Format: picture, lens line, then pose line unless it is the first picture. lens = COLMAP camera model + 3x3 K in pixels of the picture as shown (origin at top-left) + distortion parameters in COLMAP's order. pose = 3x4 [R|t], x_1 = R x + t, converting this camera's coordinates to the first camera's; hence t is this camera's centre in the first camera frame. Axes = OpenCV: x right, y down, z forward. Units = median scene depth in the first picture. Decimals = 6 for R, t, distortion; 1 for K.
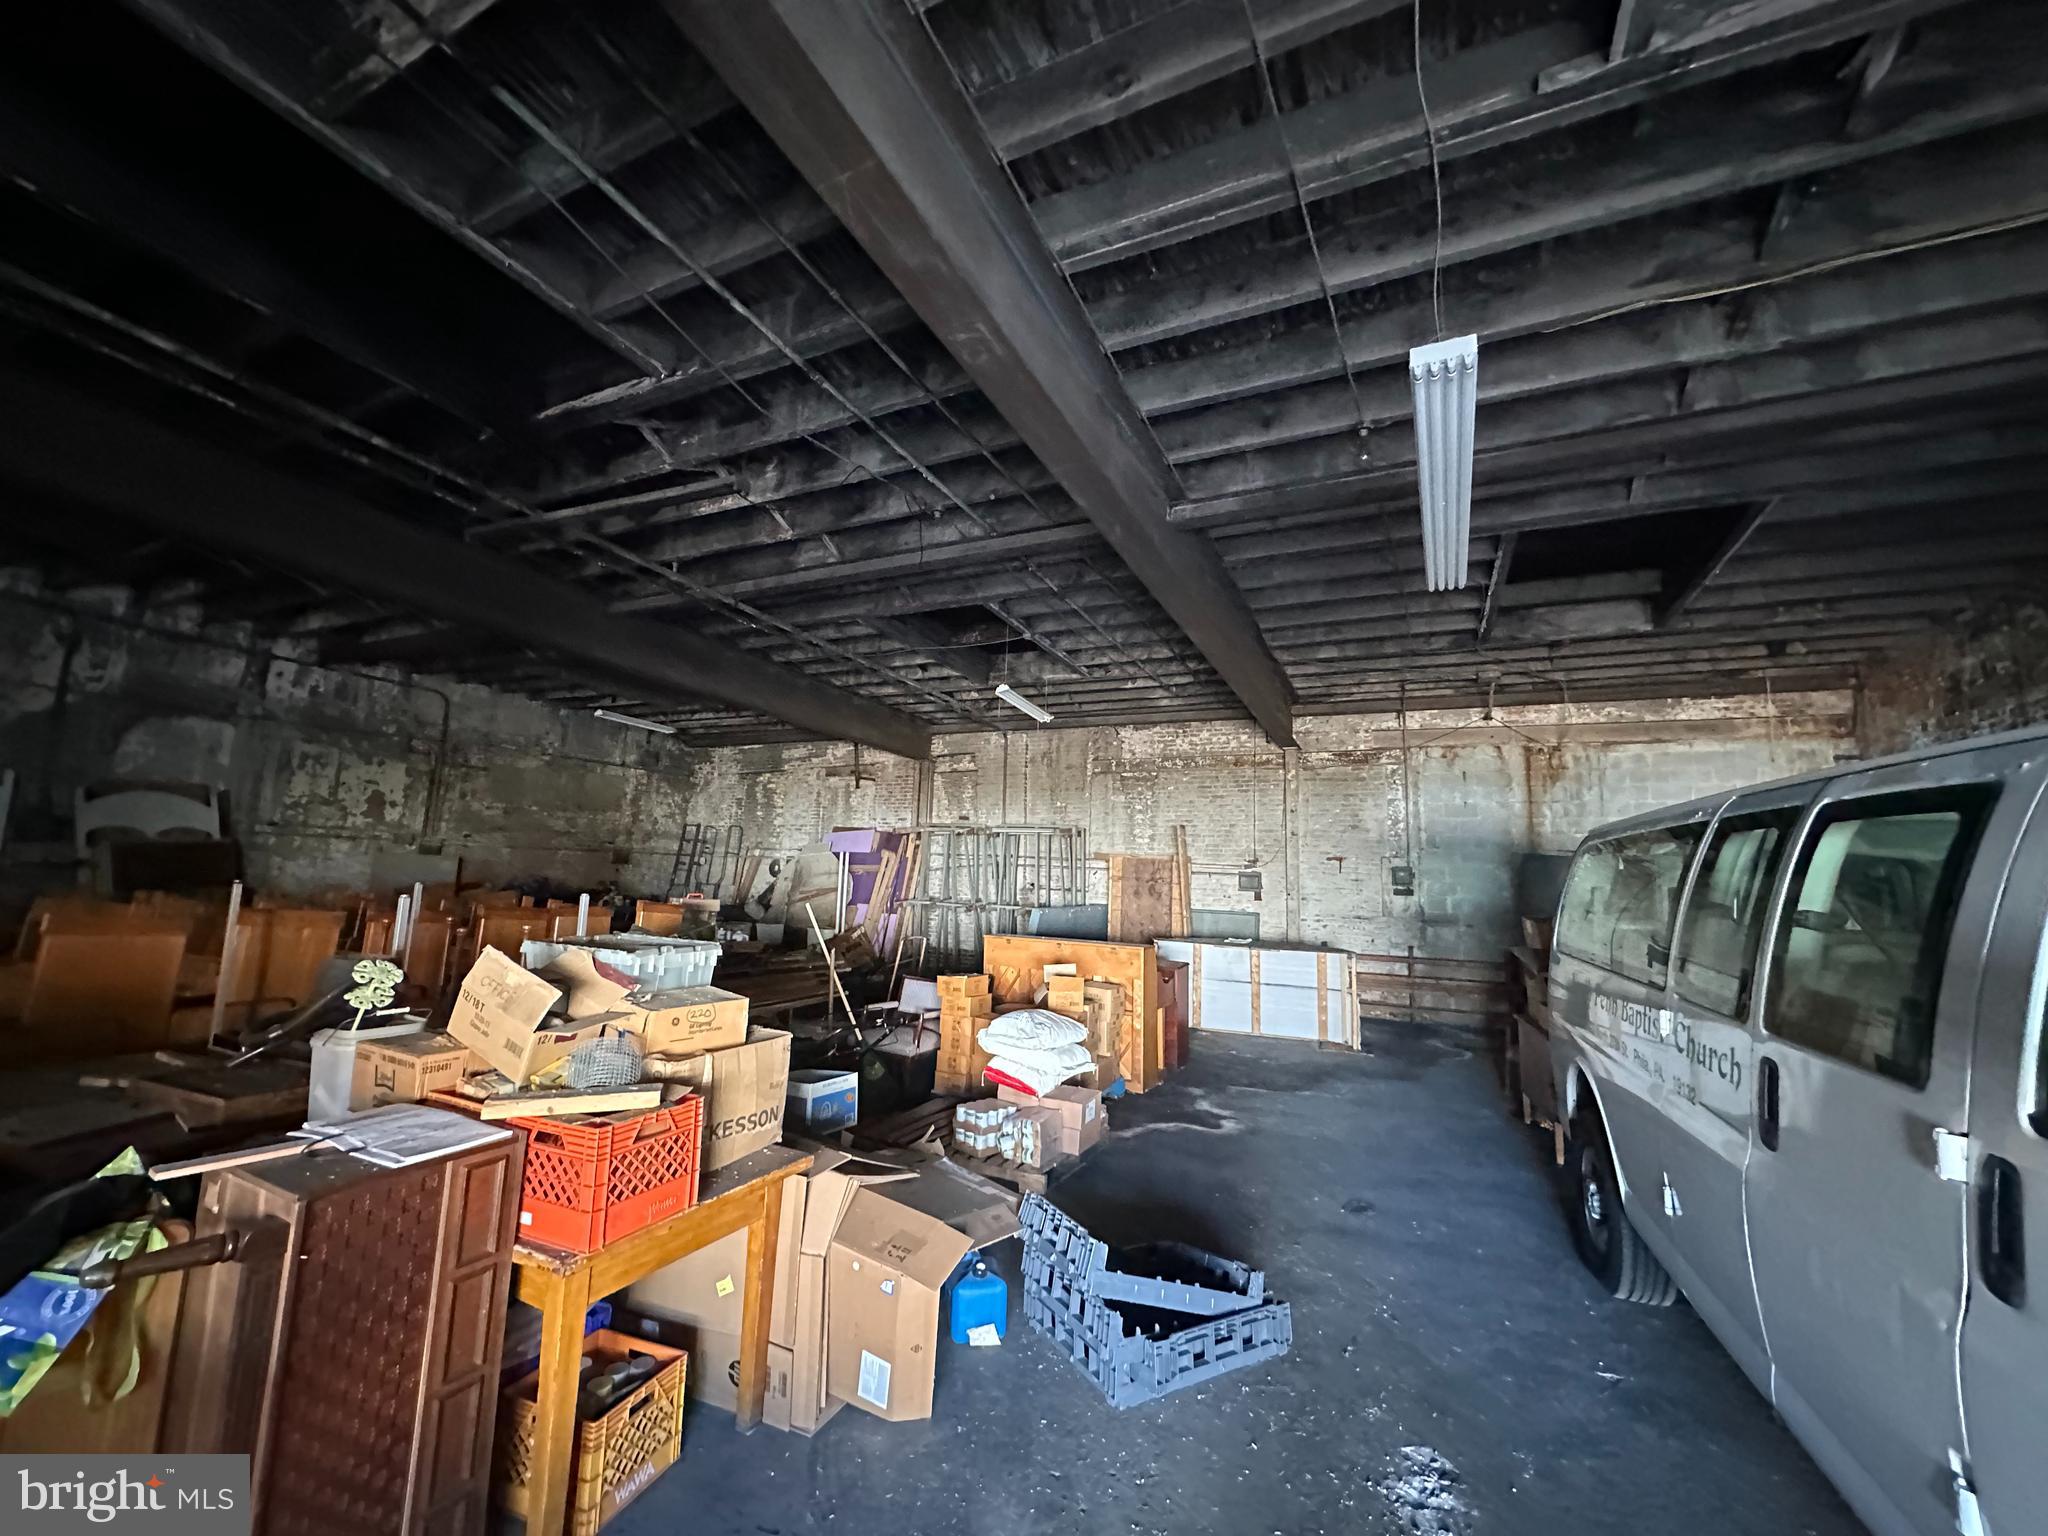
lens RADIAL K [[811.5, 0, 1022.0], [0, 811.5, 766.1], [0, 0, 1]] dist [-0.003791, 0.000373]
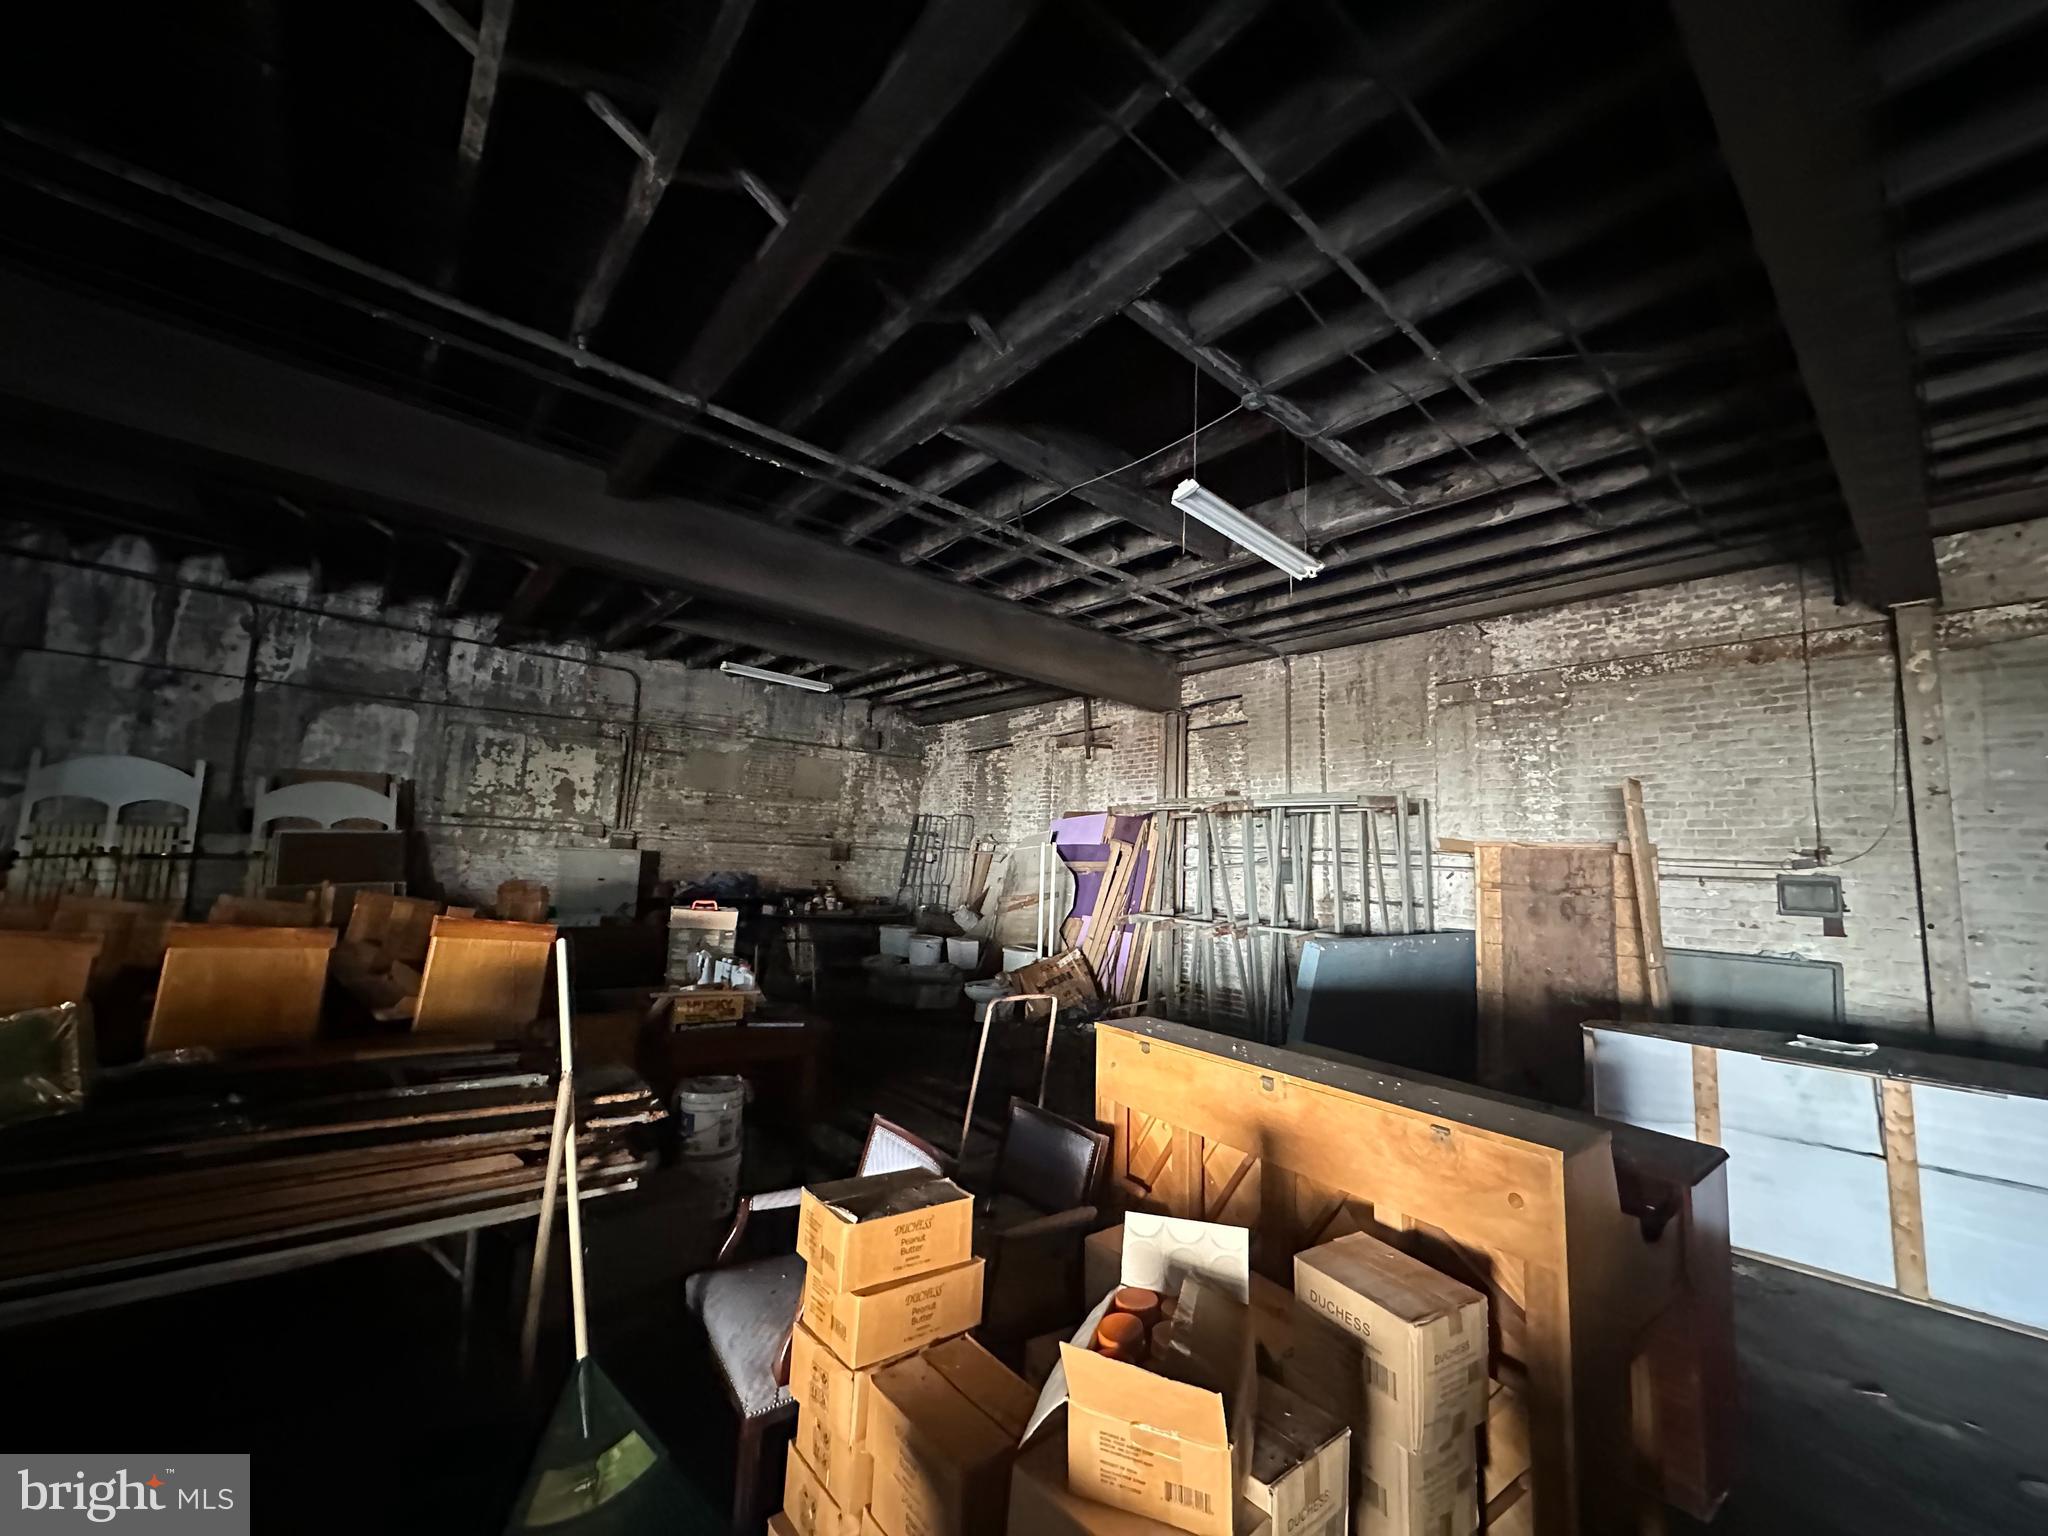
lens RADIAL K [[811.5, 0, 1023.4], [0, 811.5, 766.9], [0, 0, 1]] dist [-0.003791, 0.000373]
pose [[0.912512, -0.045178, -0.406546, 0.057329], [0.044573, 0.998946, -0.010962, 0.052693], [0.406613, -0.008118, 0.913564, 0.388927]]
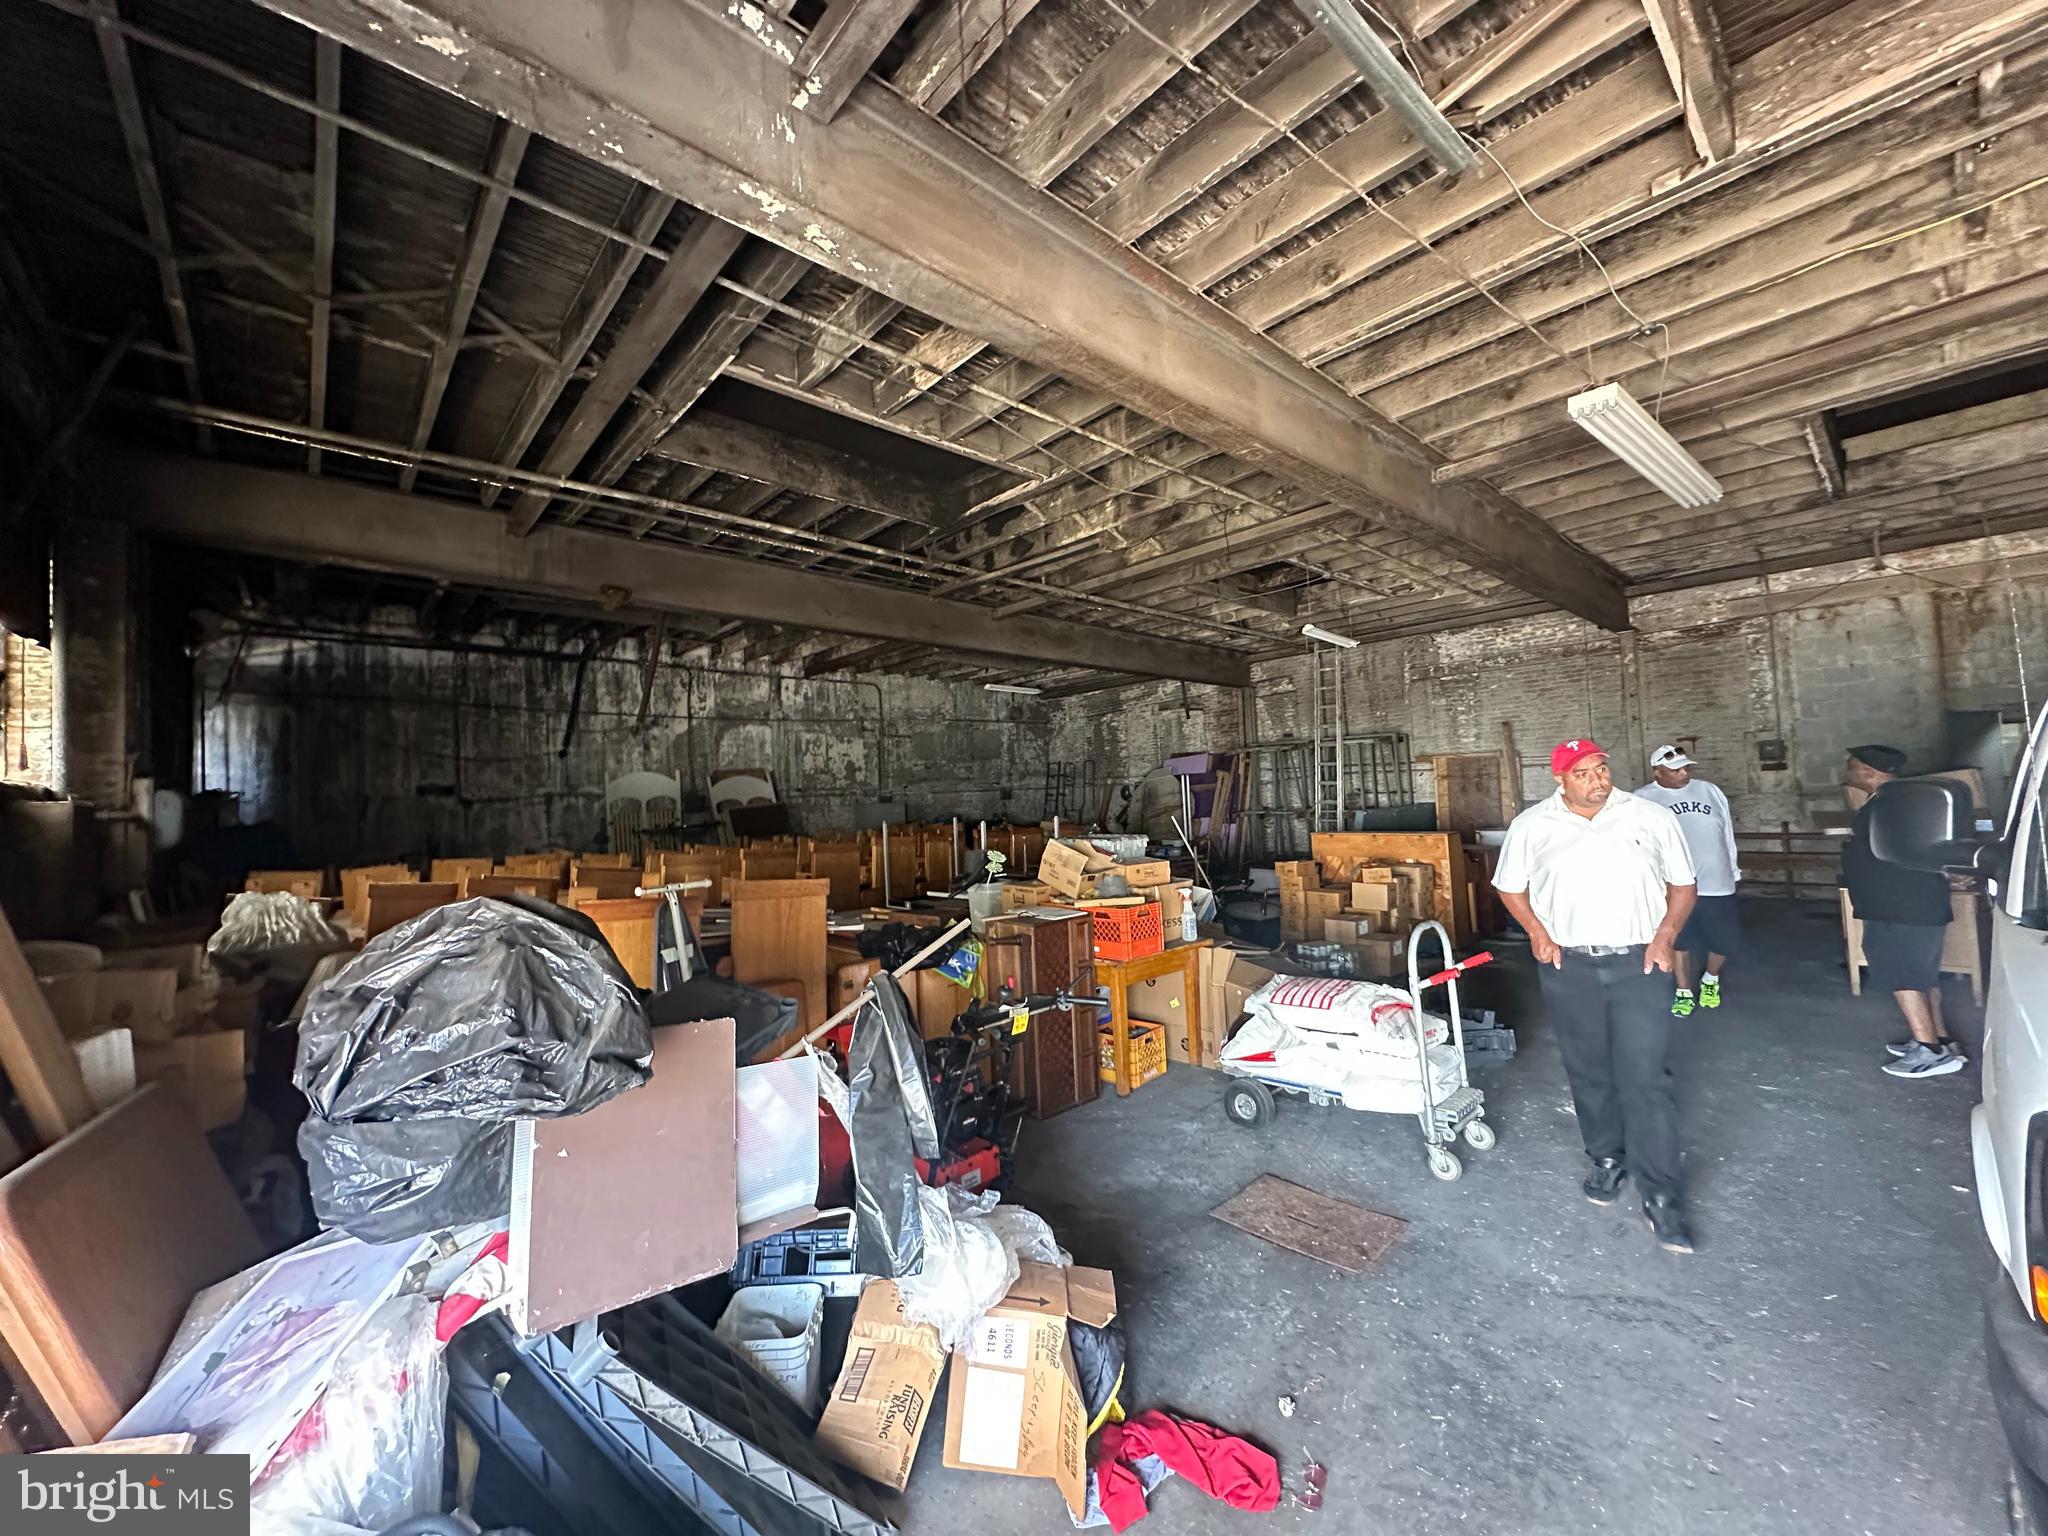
lens RADIAL K [[811.5, 0, 1021.5], [0, 811.5, 765.8], [0, 0, 1]] dist [-0.003791, 0.000373]
pose [[0.918133, -0.090087, -0.385897, 0.023430], [0.128009, 0.989033, 0.073673, -0.027877], [0.375028, -0.117040, 0.919596, -0.198328]]
